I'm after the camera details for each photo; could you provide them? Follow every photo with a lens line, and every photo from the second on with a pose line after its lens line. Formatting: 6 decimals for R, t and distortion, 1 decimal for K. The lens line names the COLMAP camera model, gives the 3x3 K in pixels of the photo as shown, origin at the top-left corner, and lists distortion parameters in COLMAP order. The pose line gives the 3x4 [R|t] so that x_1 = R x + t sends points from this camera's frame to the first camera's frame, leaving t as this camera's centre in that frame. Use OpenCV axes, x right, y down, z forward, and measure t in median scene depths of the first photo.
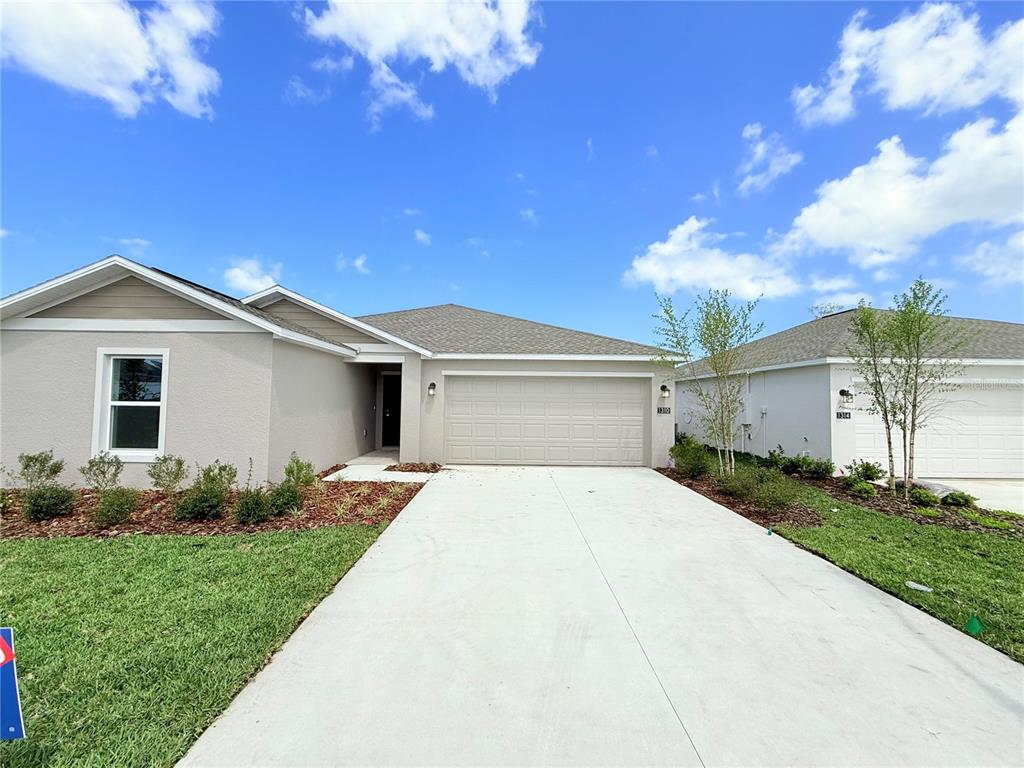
lens RADIAL K [[403.1, 0, 512.0], [0, 403.1, 384.0], [0, 0, 1]] dist [-0.000504, -0.000291]
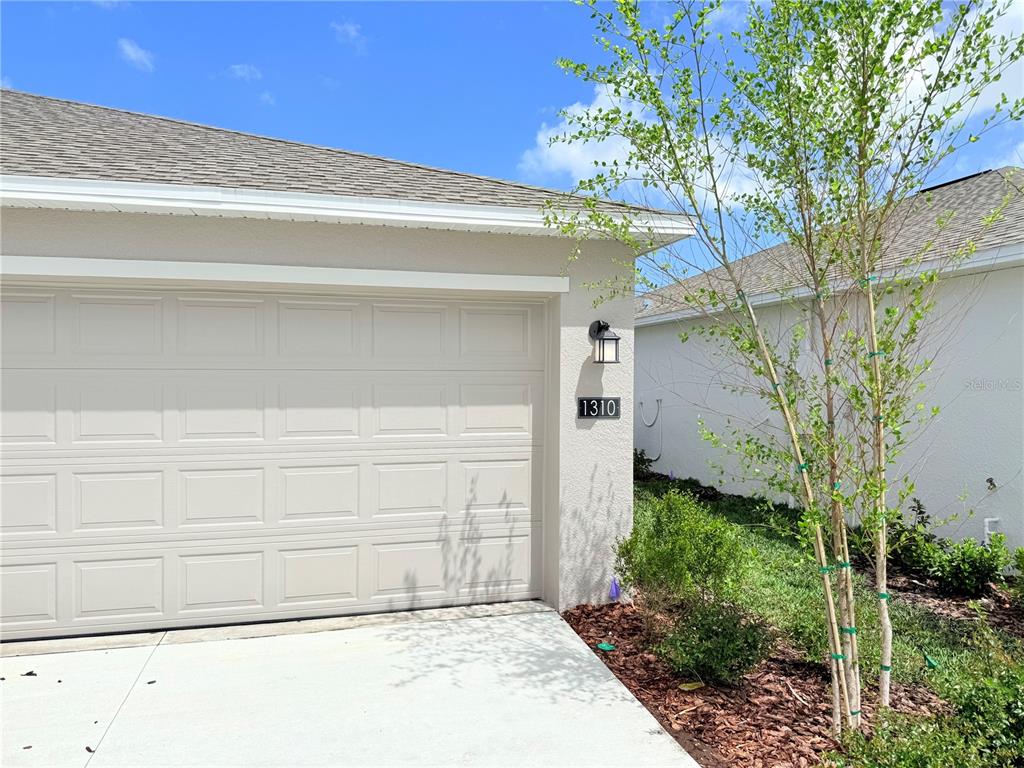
lens RADIAL K [[717.4, 0, 512.0], [0, 717.4, 384.0], [0, 0, 1]] dist [0.000189, -0.000022]
pose [[0.967390, -0.014895, 0.252853, 0.191184], [0.001768, 0.998642, 0.052064, 0.021800], [-0.253285, -0.049920, 0.966103, 0.532678]]
